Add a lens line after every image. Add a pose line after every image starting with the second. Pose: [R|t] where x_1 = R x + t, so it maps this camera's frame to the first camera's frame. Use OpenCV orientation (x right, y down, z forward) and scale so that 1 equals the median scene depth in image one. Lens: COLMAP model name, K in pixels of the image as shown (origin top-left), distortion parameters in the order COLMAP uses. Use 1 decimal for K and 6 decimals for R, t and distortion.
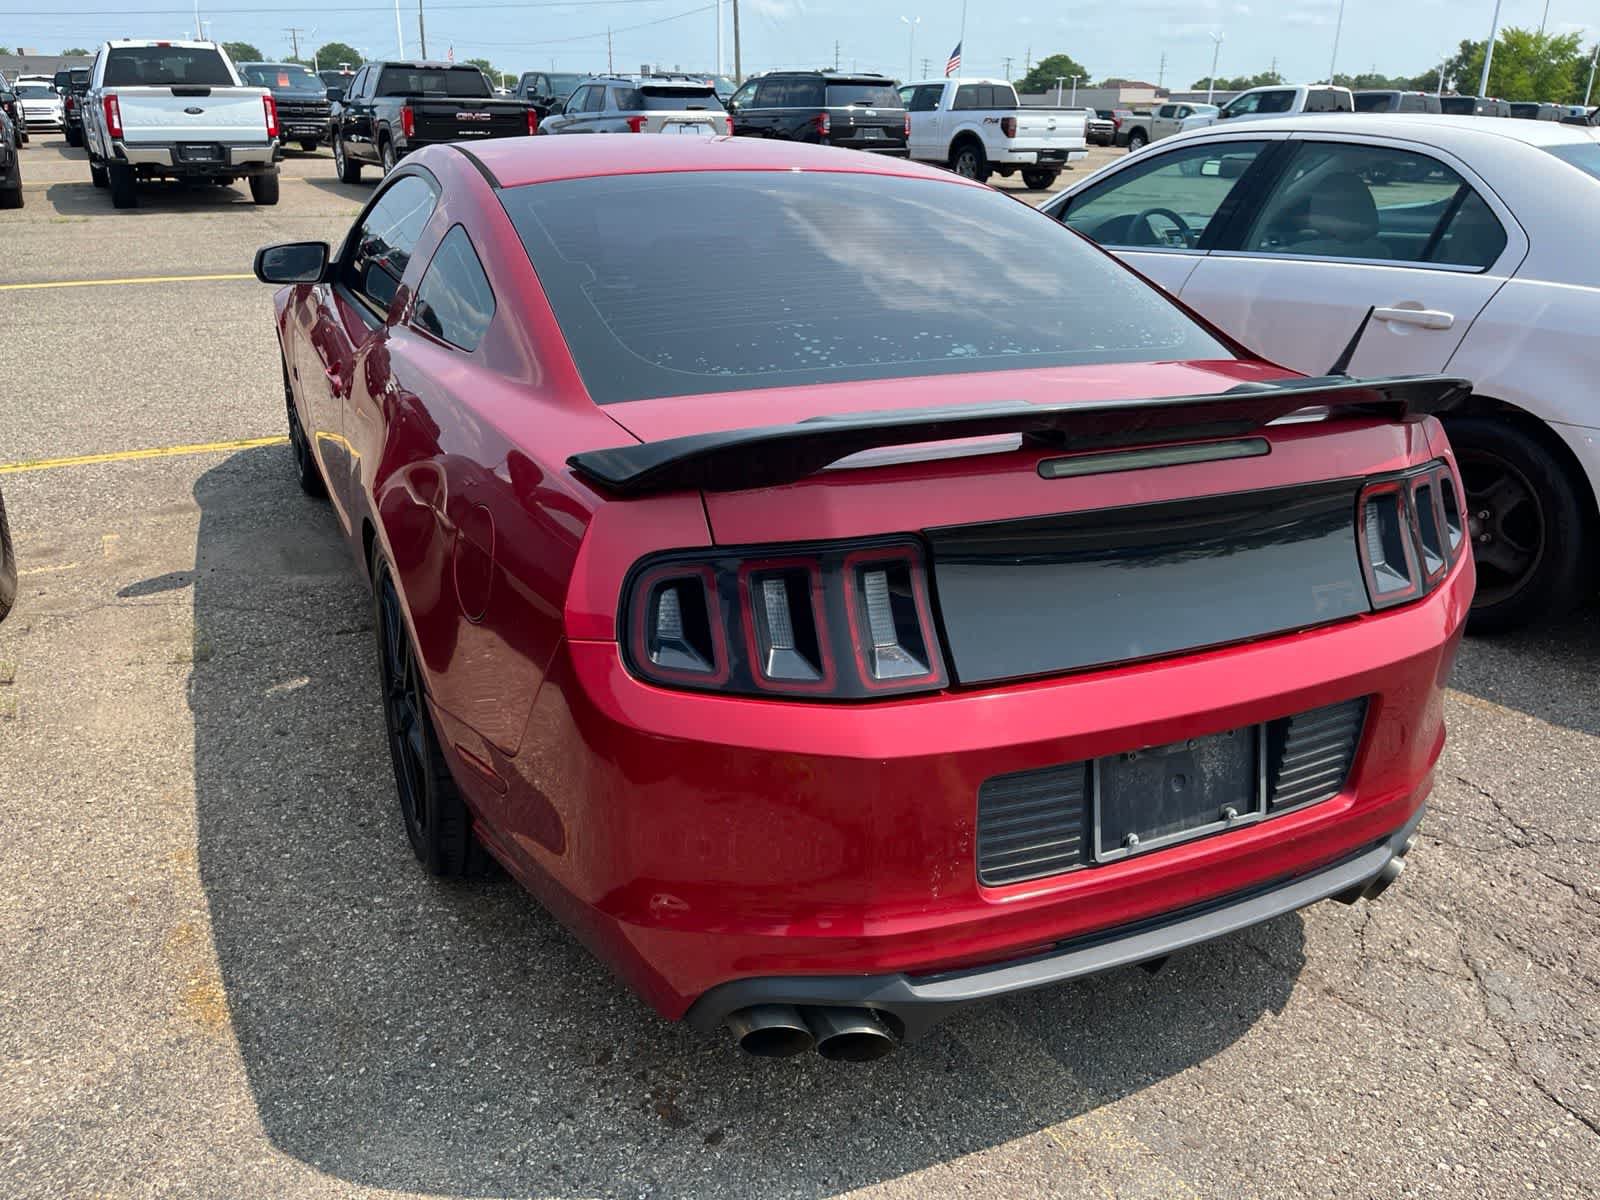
lens RADIAL K [[1219.0, 0, 794.4], [0, 1219.0, 584.6], [0, 0, 1]] dist [0.021372, -0.027482]
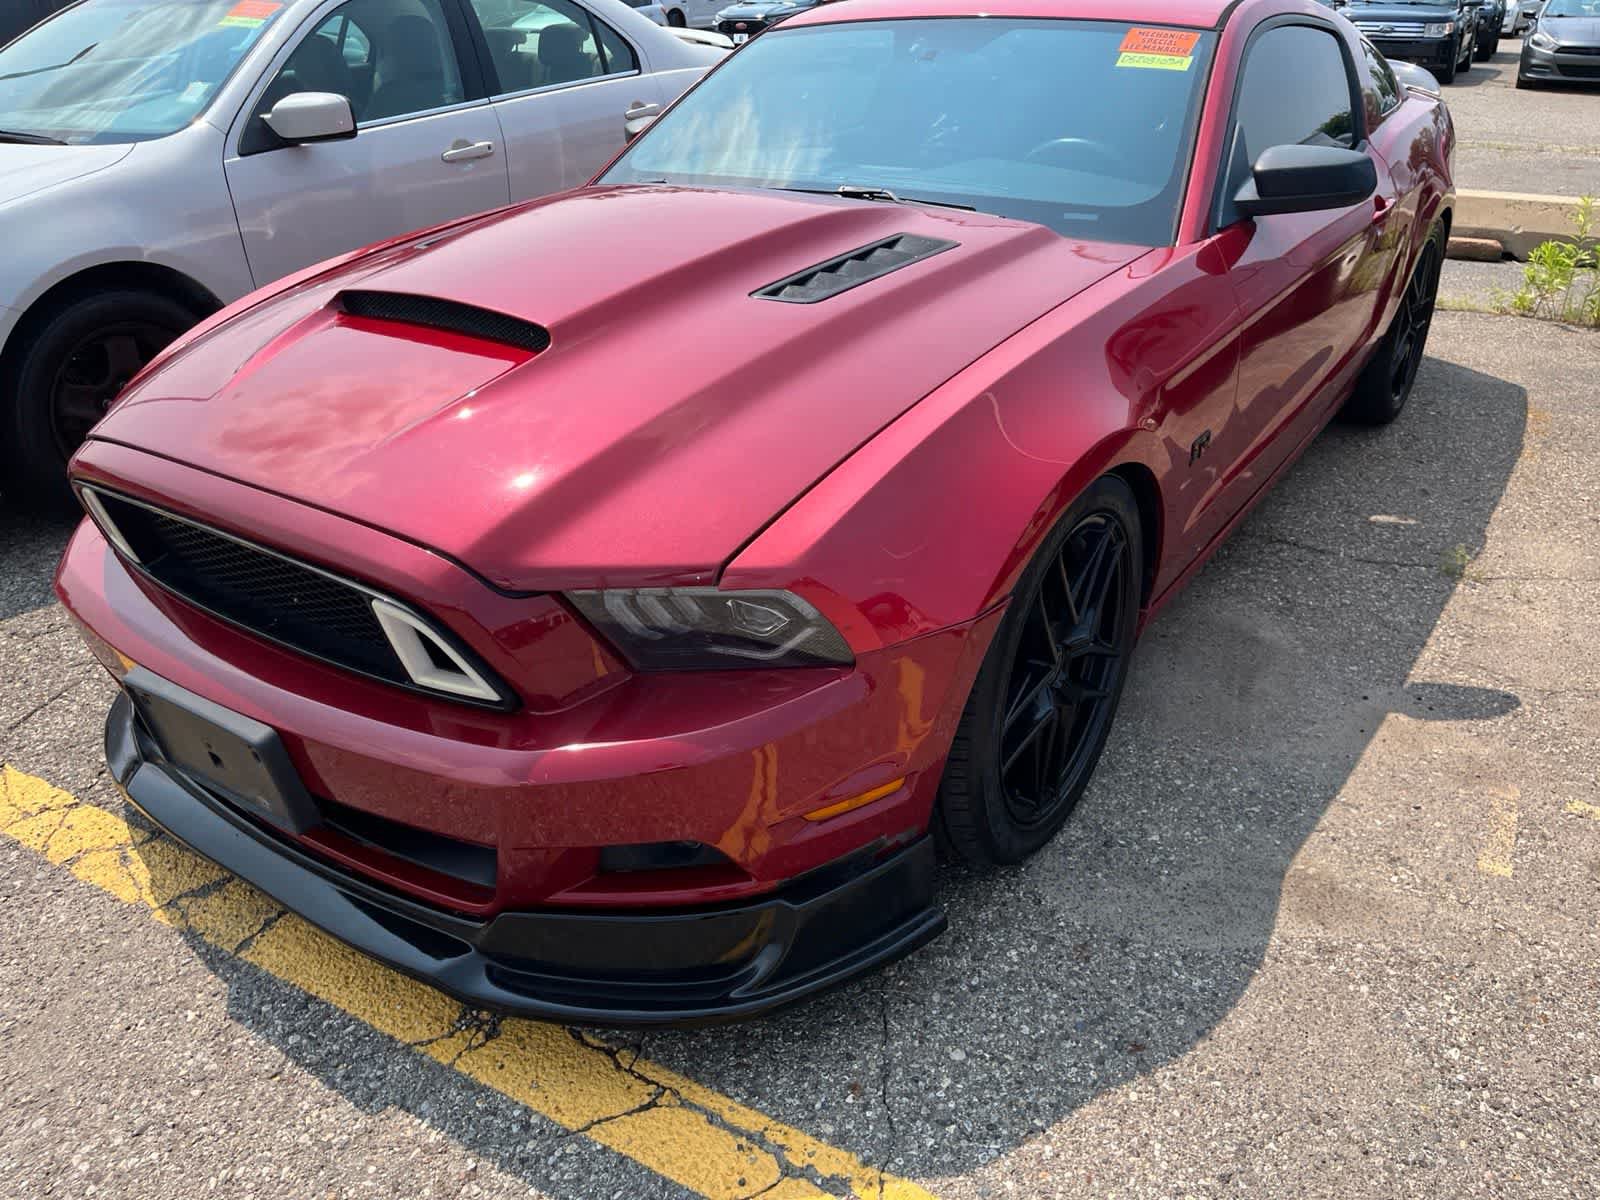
lens RADIAL K [[1213.4, 0, 805.8], [0, 1213.4, 587.6], [0, 0, 1]] dist [0.071844, -0.104865]
pose [[-0.505227, -0.400906, 0.764212, -1.297490], [0.311868, 0.740877, 0.594844, -0.873913], [-0.804664, 0.538865, -0.249281, 2.224777]]
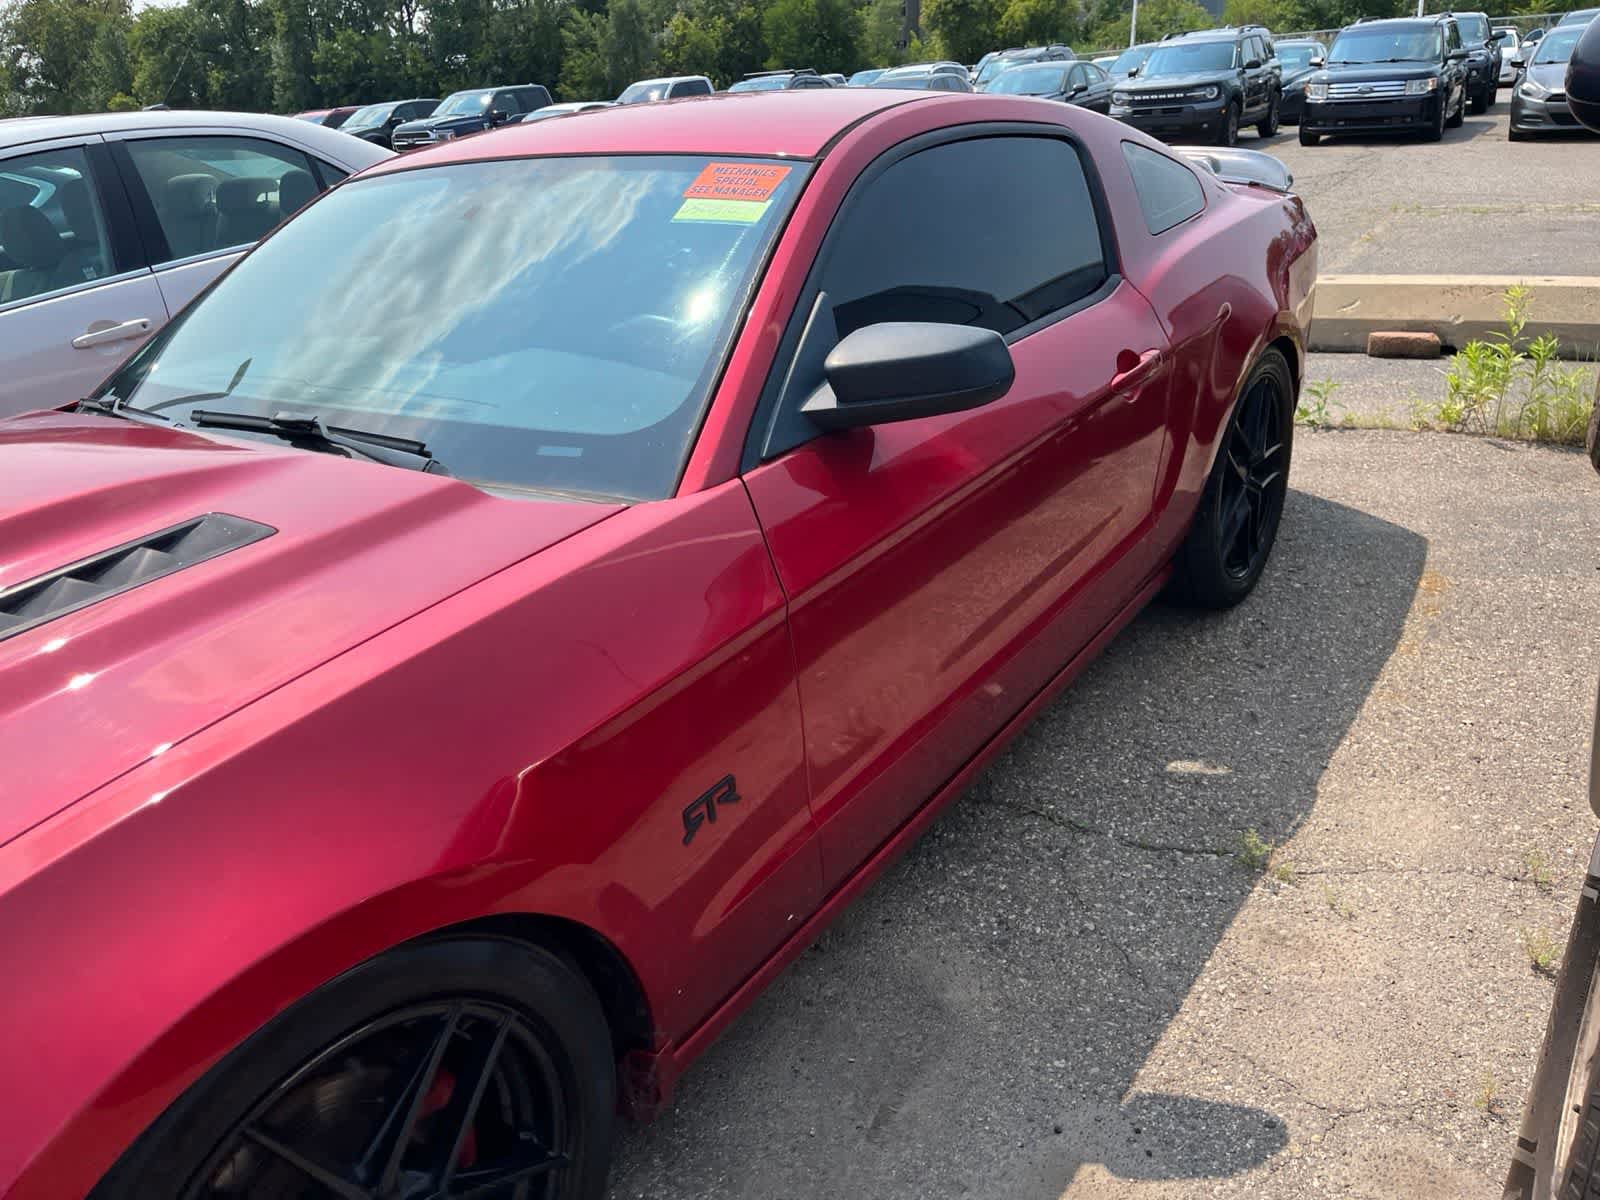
lens RADIAL K [[1213.4, 0, 785.6], [0, 1213.4, 614.5], [0, 0, 1]] dist [0.071844, -0.104865]
pose [[-0.483178, -0.338238, 0.807548, -1.163243], [0.378310, 0.751154, 0.540971, -0.684318], [-0.789570, 0.566889, -0.234982, 1.742959]]
